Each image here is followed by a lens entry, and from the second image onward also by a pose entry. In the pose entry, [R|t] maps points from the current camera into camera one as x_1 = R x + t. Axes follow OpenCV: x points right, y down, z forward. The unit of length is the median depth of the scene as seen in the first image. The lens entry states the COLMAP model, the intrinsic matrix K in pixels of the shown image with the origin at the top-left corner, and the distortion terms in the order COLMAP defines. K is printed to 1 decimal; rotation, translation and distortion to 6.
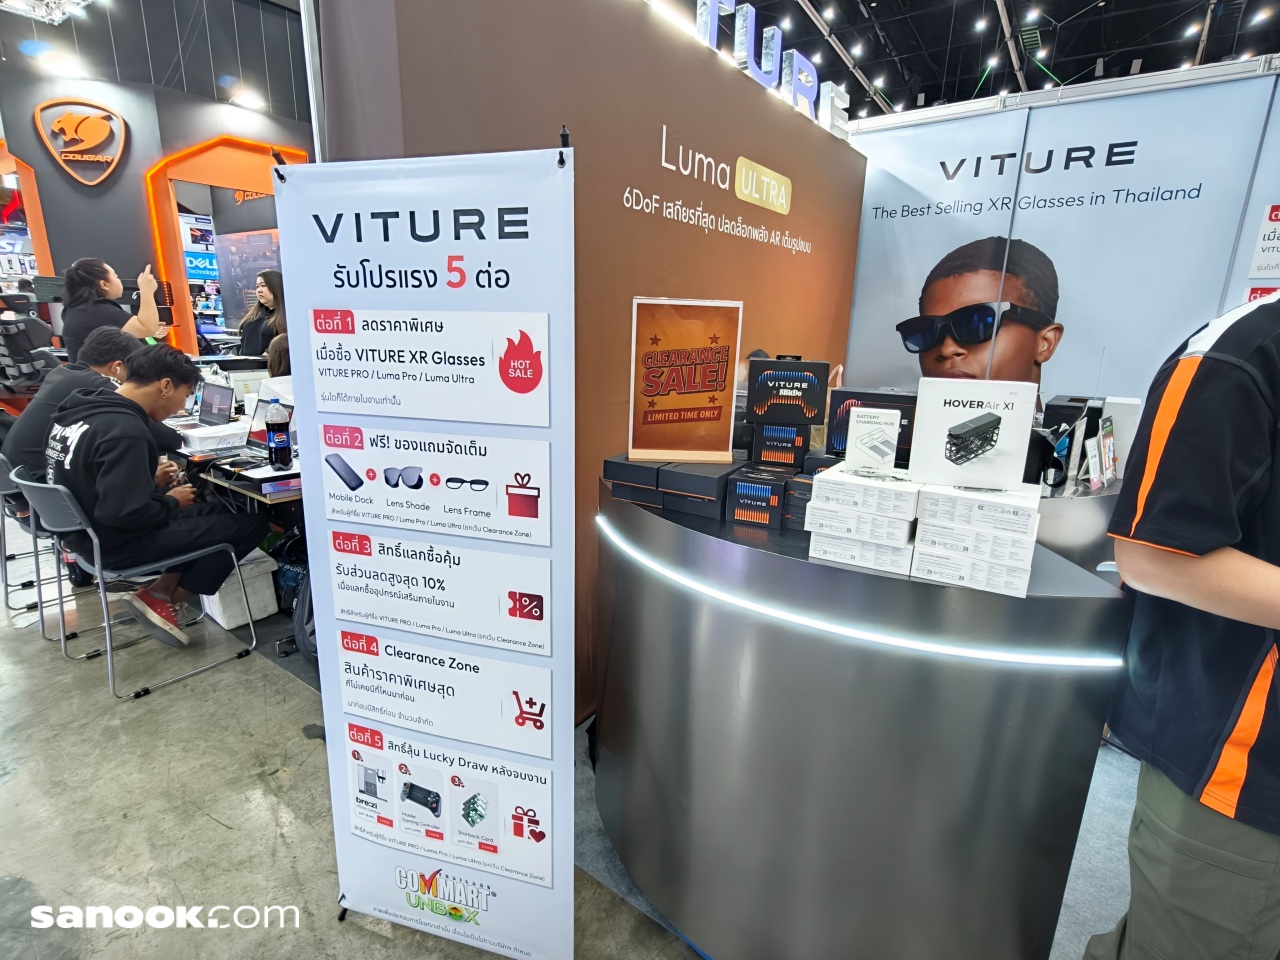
lens RADIAL K [[658.8, 0, 640.0], [0, 658.8, 480.0], [0, 0, 1]] dist [-0.001816, 0.001374]
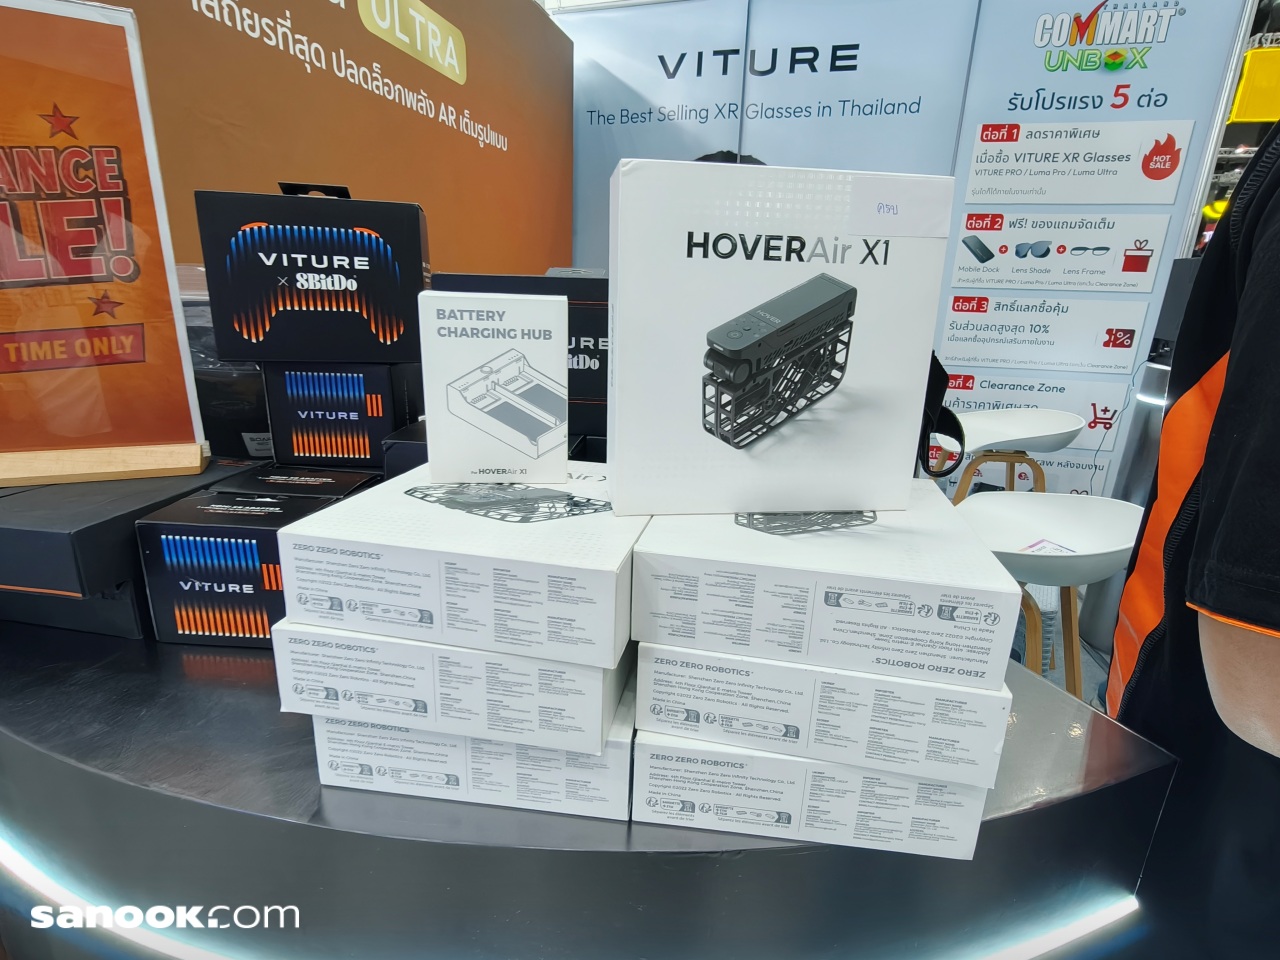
lens RADIAL K [[658.8, 0, 640.0], [0, 658.8, 480.0], [0, 0, 1]] dist [-0.001816, 0.001374]
pose [[0.934289, -0.102748, 0.341388, 0.301181], [0.084437, 0.994098, 0.068113, -0.031284], [-0.346372, -0.034811, 0.937451, 0.662316]]
